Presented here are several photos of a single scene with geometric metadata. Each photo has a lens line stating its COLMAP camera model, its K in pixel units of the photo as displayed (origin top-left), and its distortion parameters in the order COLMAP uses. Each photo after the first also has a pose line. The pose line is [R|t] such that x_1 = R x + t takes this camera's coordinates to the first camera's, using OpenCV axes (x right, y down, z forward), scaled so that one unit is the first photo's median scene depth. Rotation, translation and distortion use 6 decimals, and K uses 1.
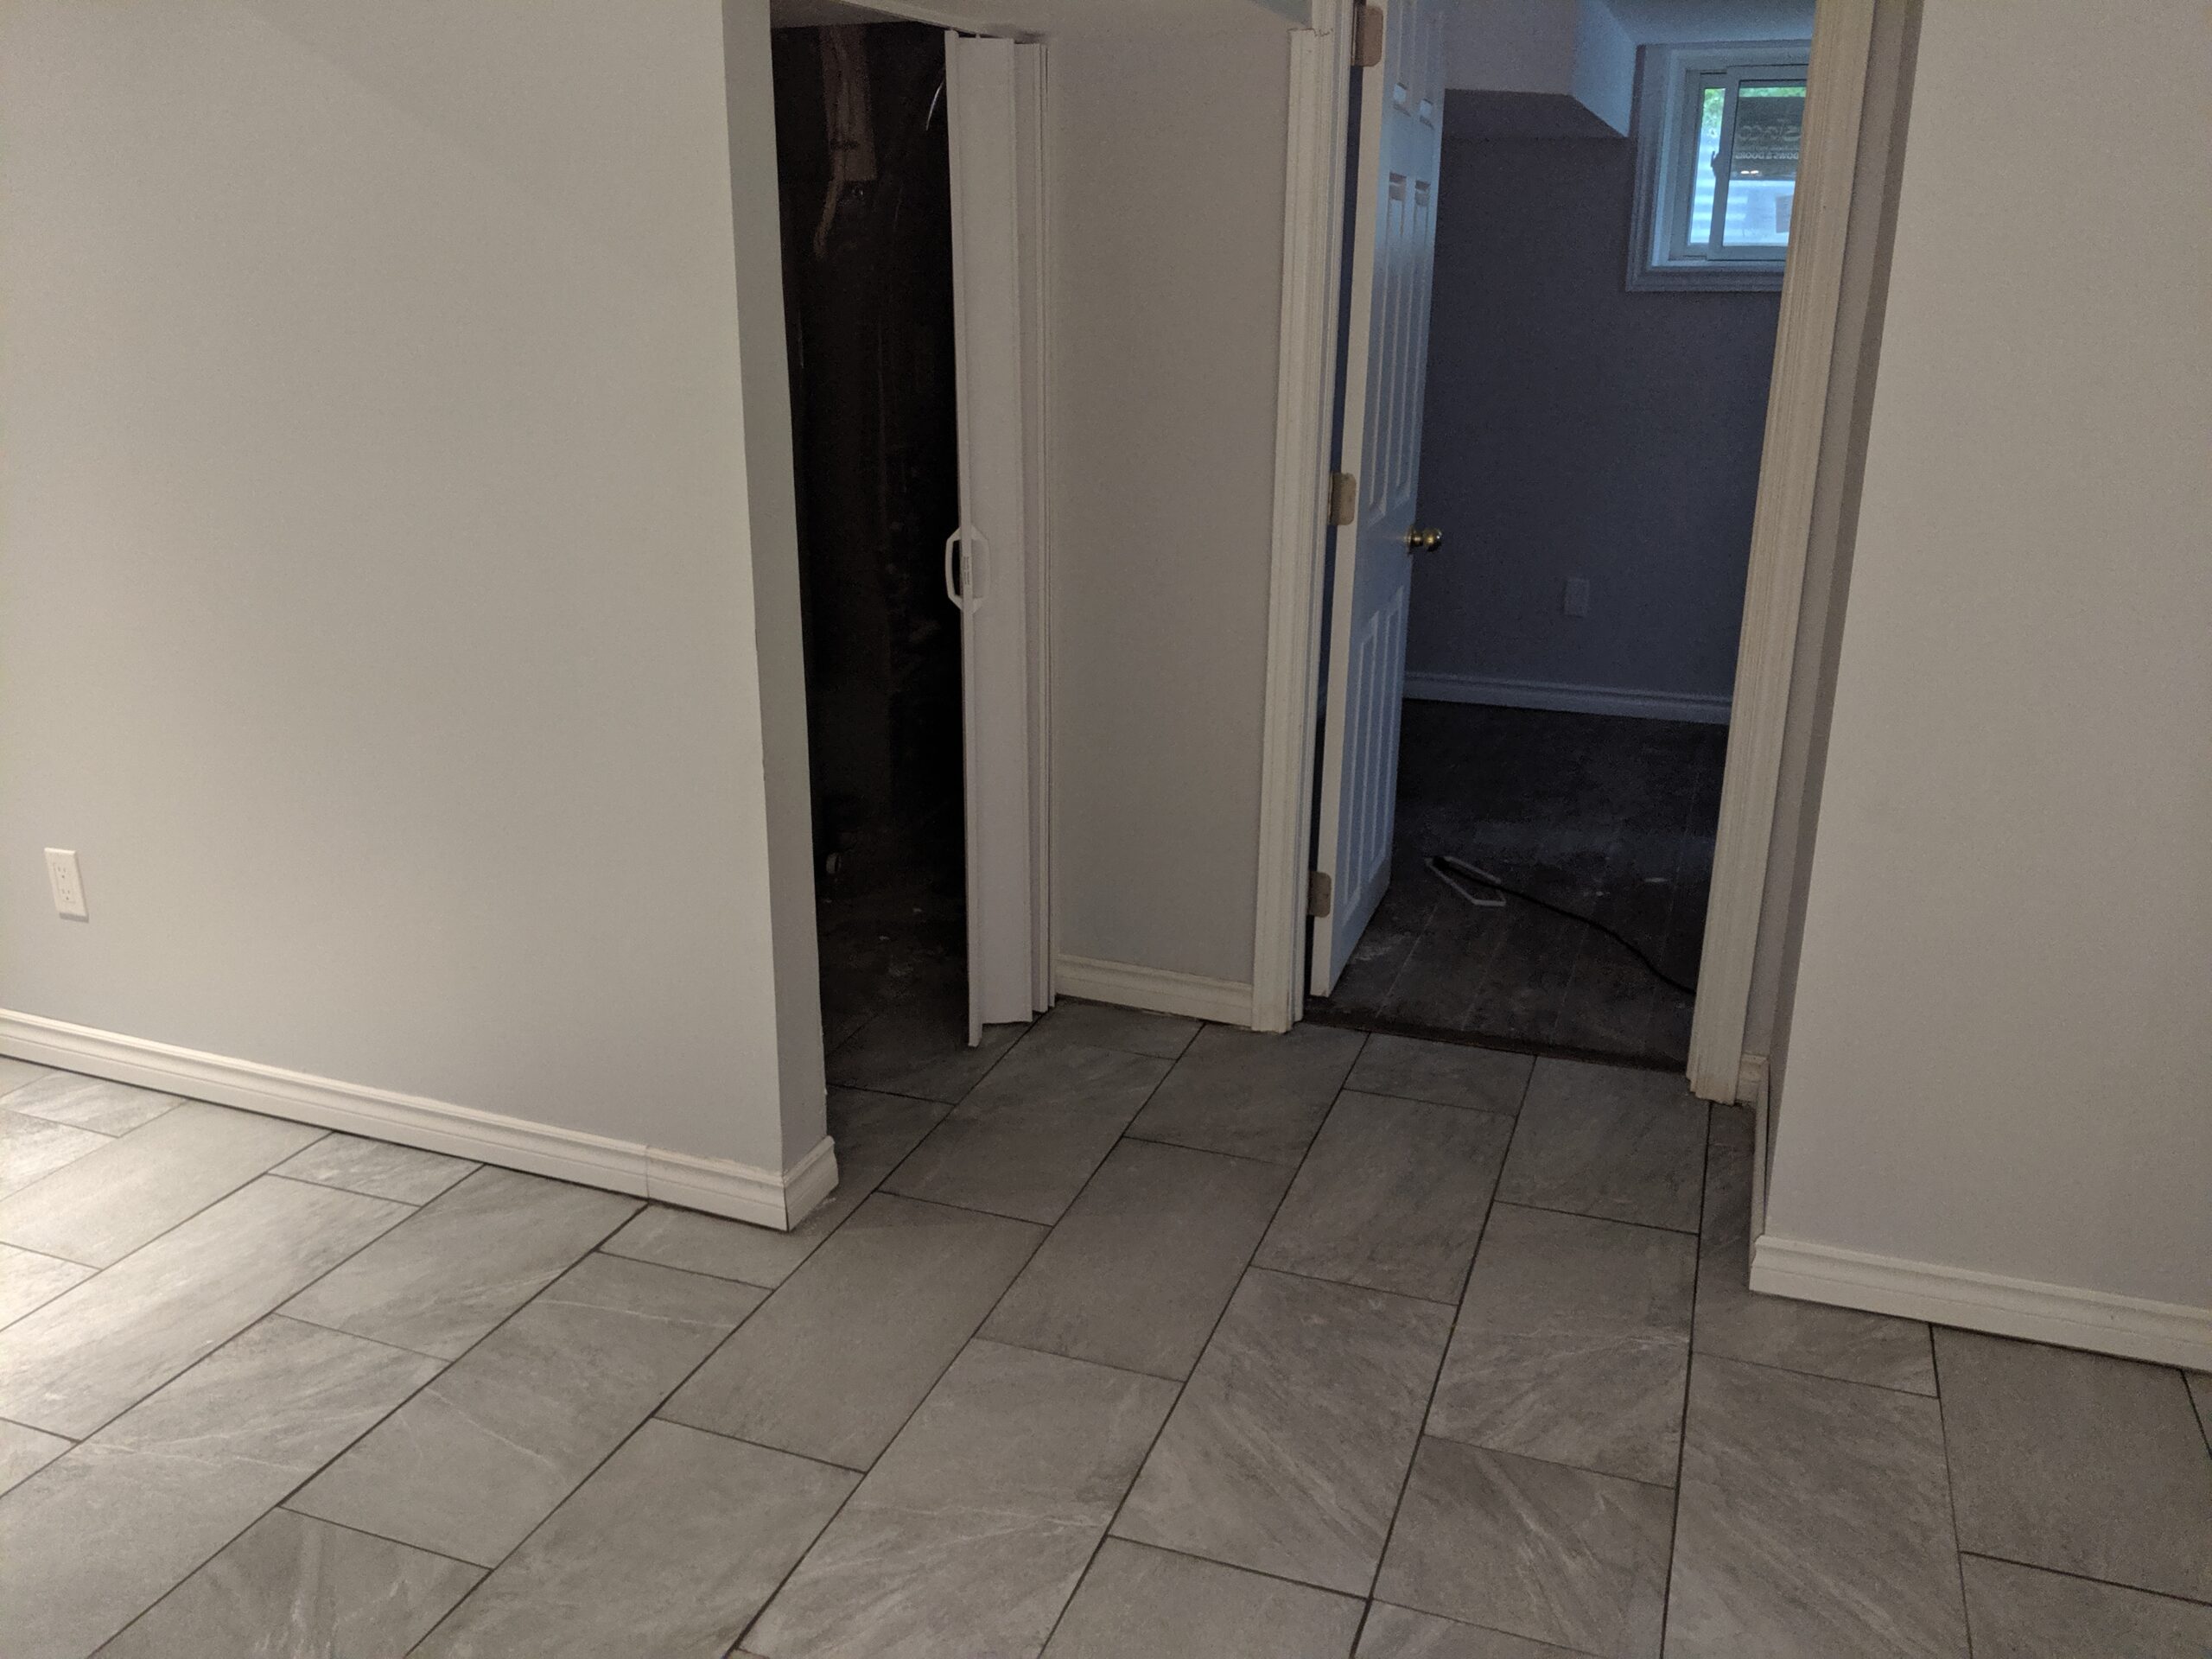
lens RADIAL K [[1770.9, 0, 1073.3], [0, 1770.9, 830.3], [0, 0, 1]] dist [0.054934, -0.100634]
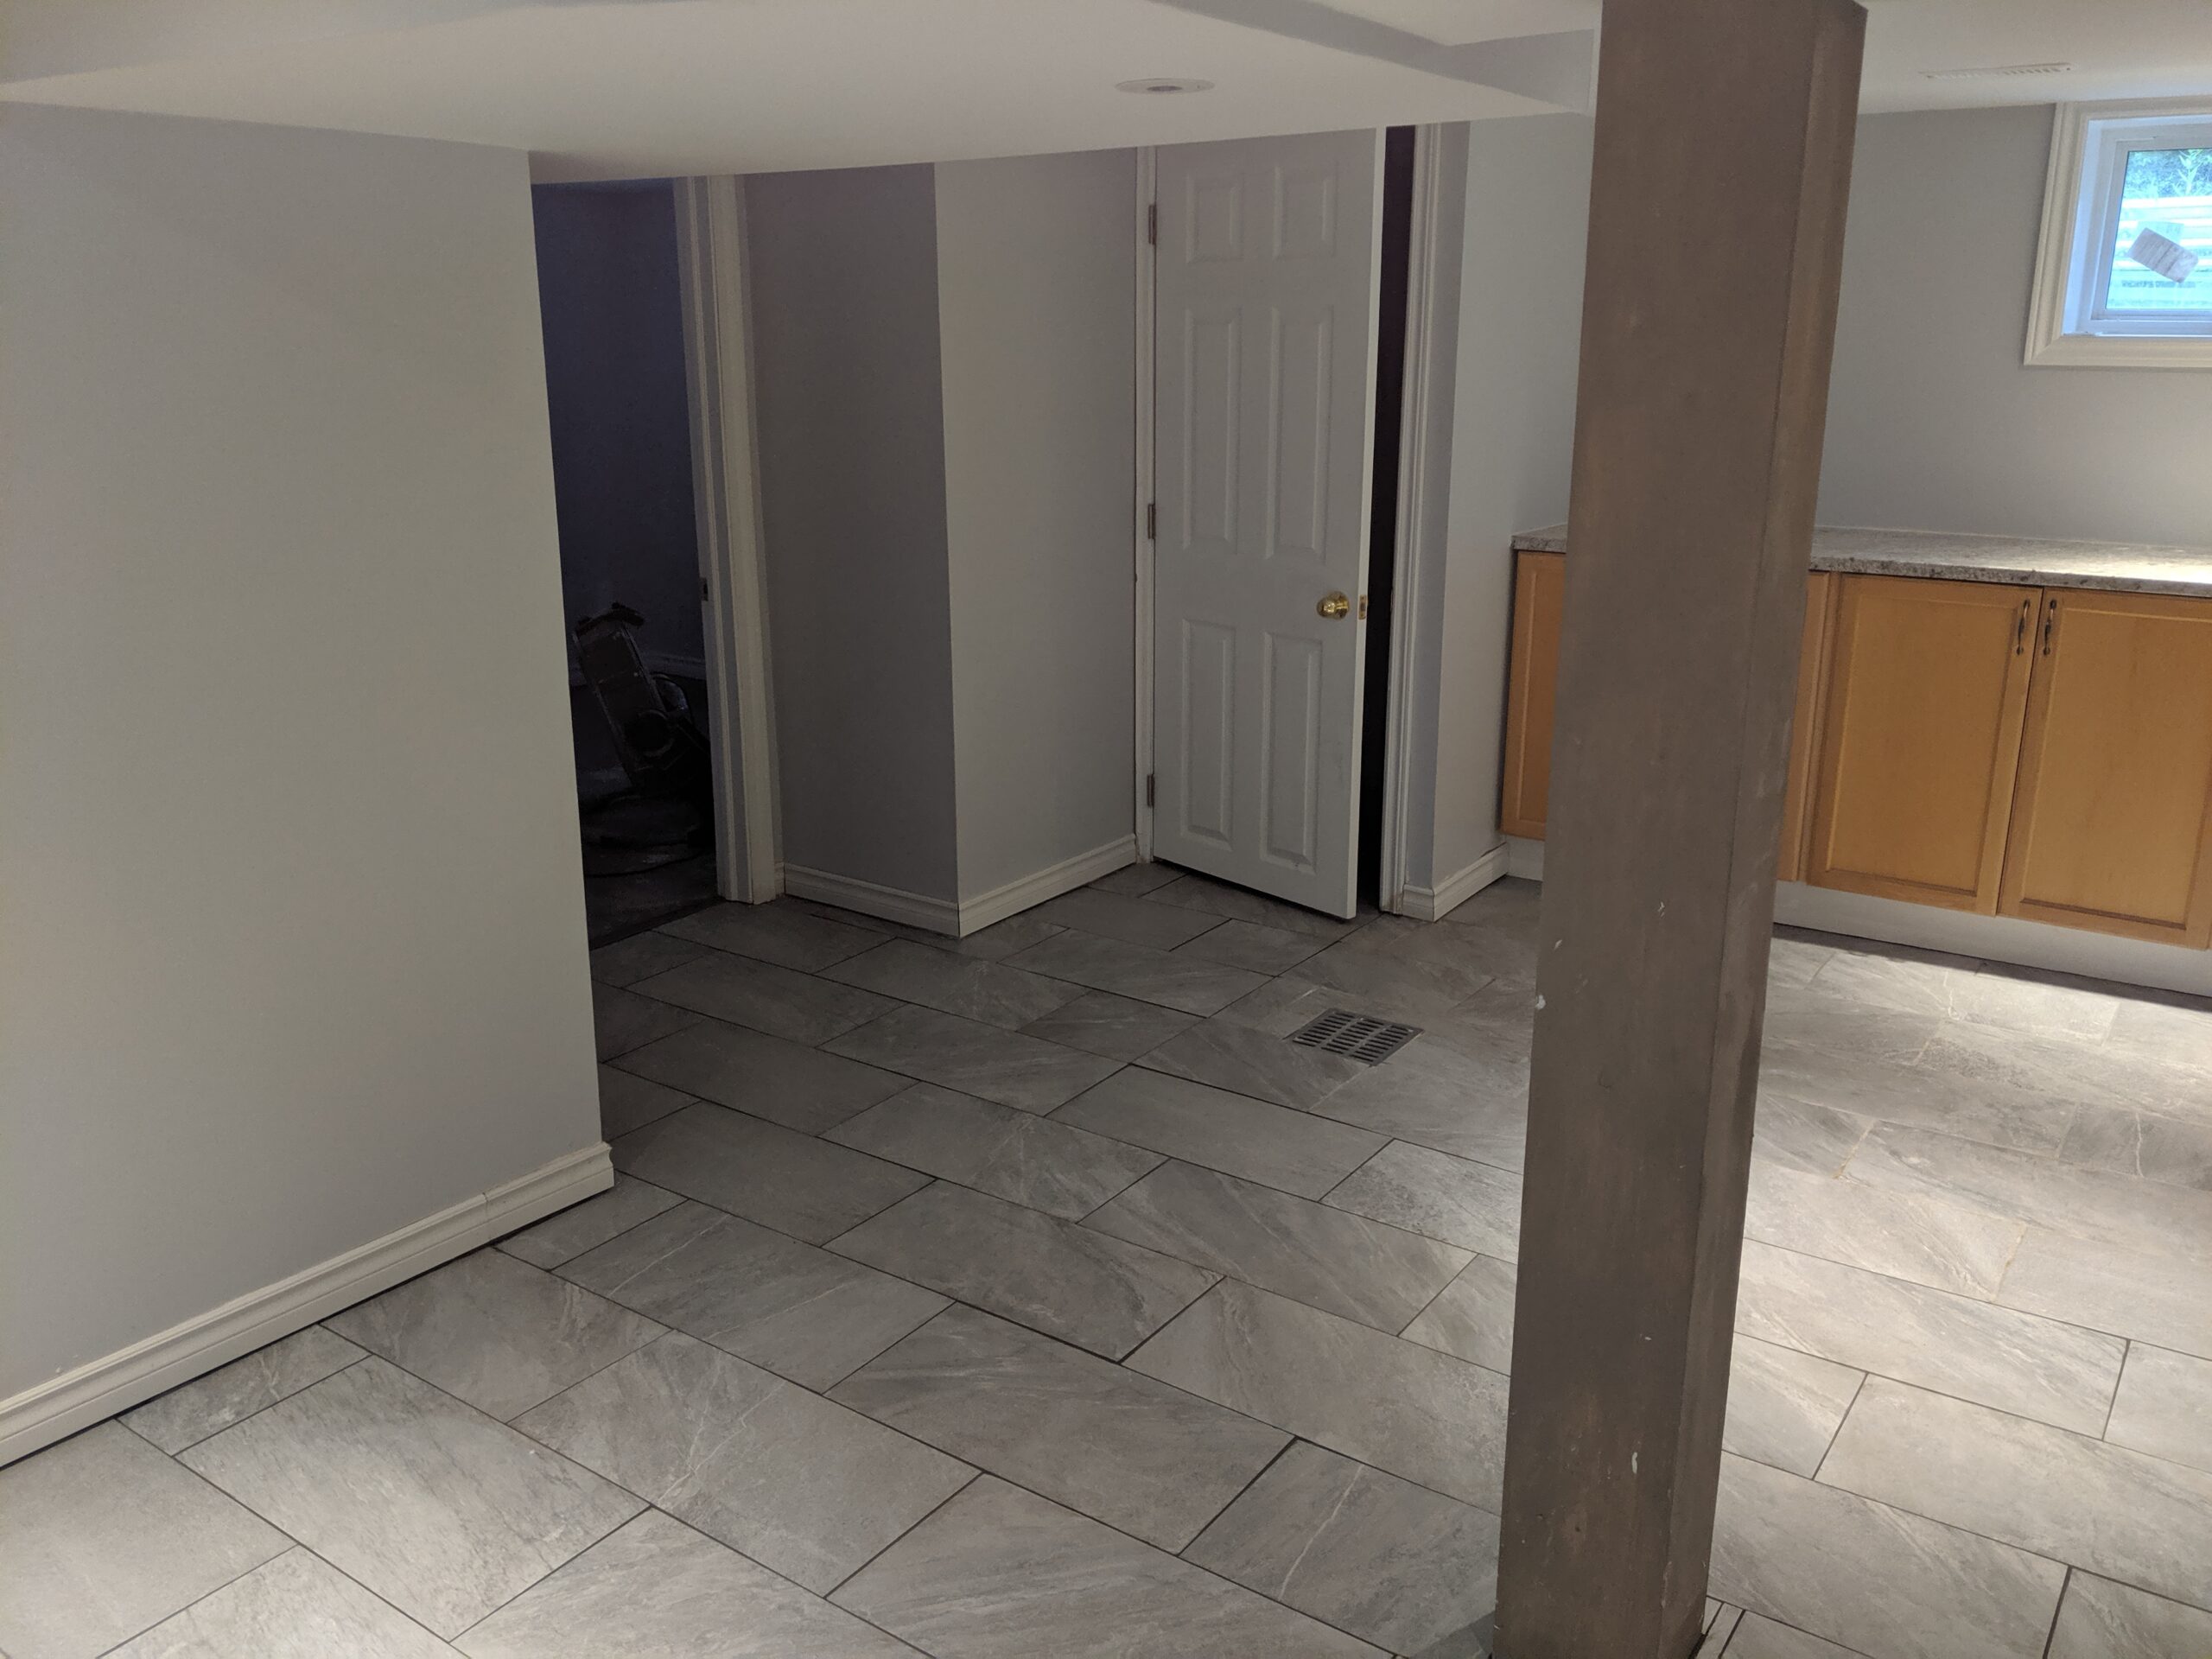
lens RADIAL K [[1763.1, 0, 1102.3], [0, 1763.1, 889.3], [0, 0, 1]] dist [-0.002685, -0.009484]
pose [[0.242617, -0.294167, 0.924447, -1.194370], [0.292310, 0.930799, 0.219473, -0.132052], [-0.925036, 0.216977, 0.311816, 0.304621]]
